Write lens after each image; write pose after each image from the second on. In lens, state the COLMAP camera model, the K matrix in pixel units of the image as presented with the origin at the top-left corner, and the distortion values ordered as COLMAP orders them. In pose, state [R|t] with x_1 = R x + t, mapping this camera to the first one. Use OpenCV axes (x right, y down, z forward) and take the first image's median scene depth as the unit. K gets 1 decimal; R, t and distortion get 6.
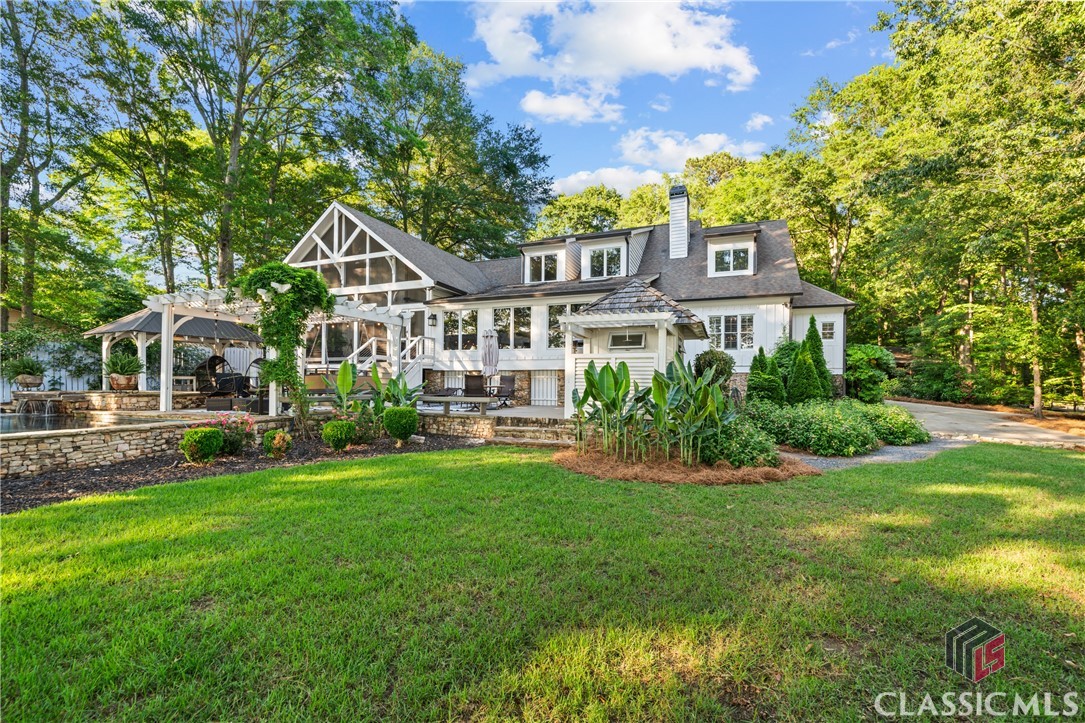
lens RADIAL K [[466.4, 0, 521.6], [0, 466.4, 362.2], [0, 0, 1]] dist [-0.001790, -0.000221]
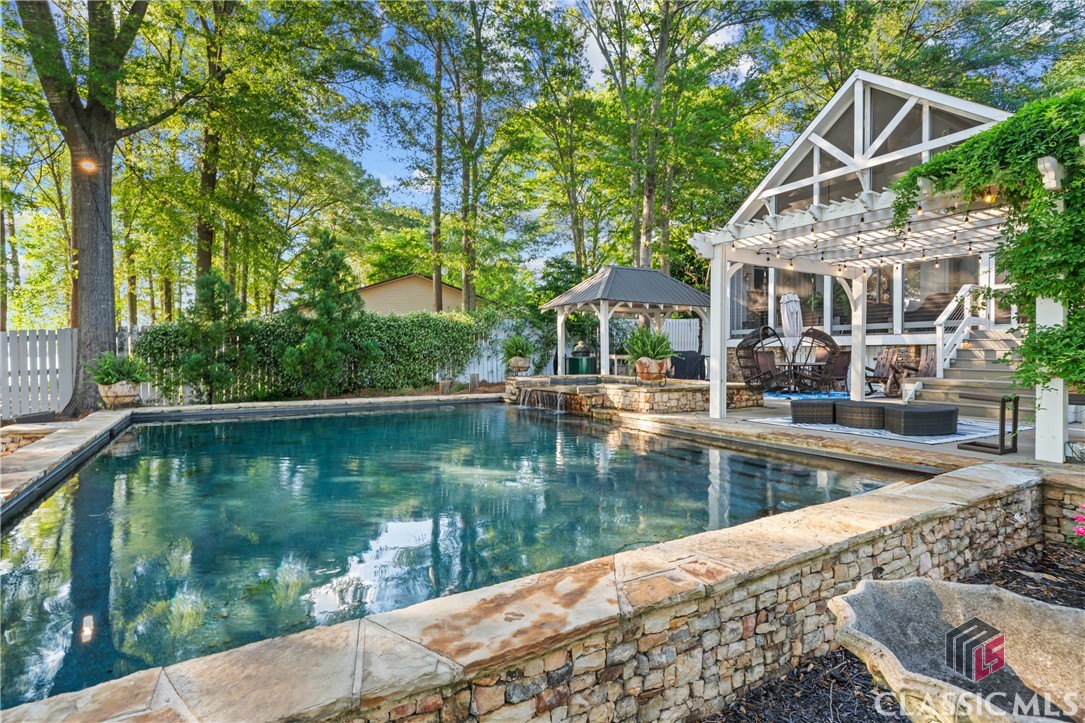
lens RADIAL K [[525.7, 0, 542.5], [0, 525.7, 361.5], [0, 0, 1]] dist [-0.001598, 0.000102]
pose [[0.809299, 0.003361, -0.587387, -0.338758], [0.029876, 0.998454, 0.046876, -0.006117], [0.586637, -0.055486, 0.807947, 0.186401]]
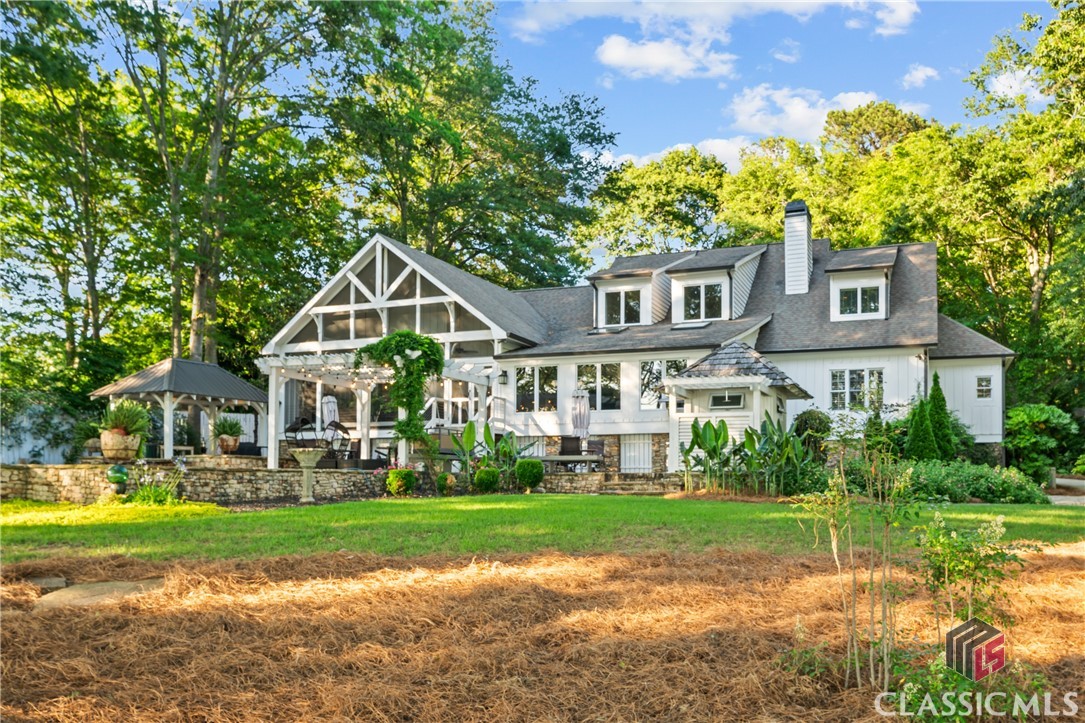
lens RADIAL K [[861.0, 0, 545.8], [0, 861.0, 425.3], [0, 0, 1]] dist [-0.003452, 0.001172]
pose [[0.999992, -0.003243, 0.002119, -0.108631], [0.003278, 0.999858, -0.016538, 0.022951], [-0.002065, 0.016545, 0.999861, -0.547948]]
